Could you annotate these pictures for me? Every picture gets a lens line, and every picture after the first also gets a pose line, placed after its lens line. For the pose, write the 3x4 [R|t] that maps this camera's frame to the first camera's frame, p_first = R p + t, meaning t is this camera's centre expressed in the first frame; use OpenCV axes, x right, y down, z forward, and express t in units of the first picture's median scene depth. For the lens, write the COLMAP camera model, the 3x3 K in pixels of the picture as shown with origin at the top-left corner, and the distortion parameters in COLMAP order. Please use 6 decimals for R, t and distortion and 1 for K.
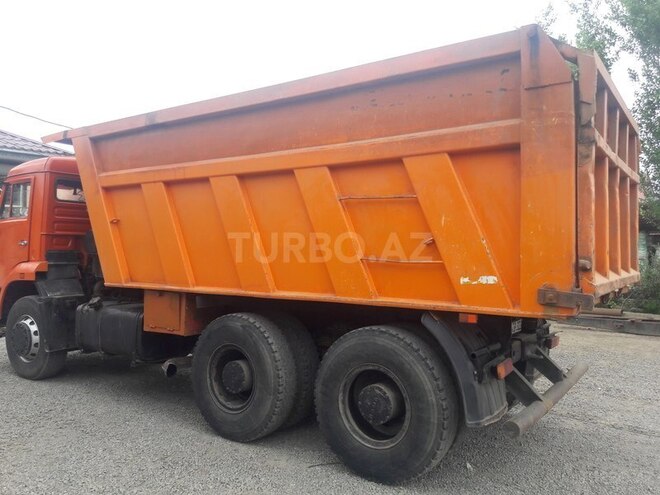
lens RADIAL K [[536.3, 0, 330.0], [0, 536.3, 247.5], [0, 0, 1]] dist [0.127804, -0.225007]
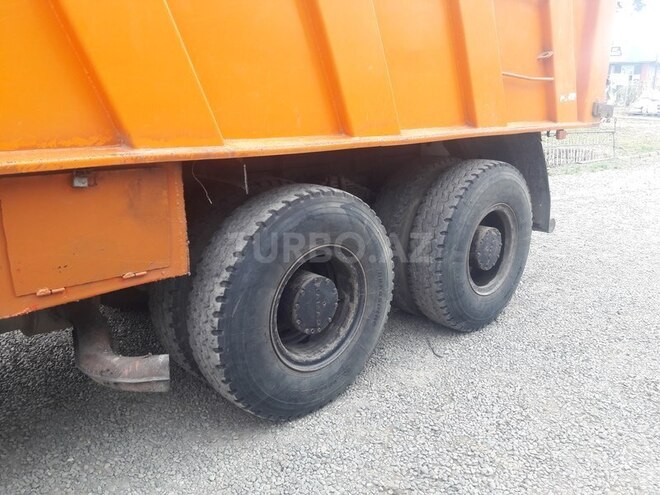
lens RADIAL K [[536.3, 0, 330.0], [0, 536.3, 247.5], [0, 0, 1]] dist [0.127804, -0.225007]
pose [[0.208383, -0.266360, 0.941079, -0.665347], [-0.011635, 0.961458, 0.274705, 0.039957], [-0.977978, -0.068193, 0.197253, 0.897591]]
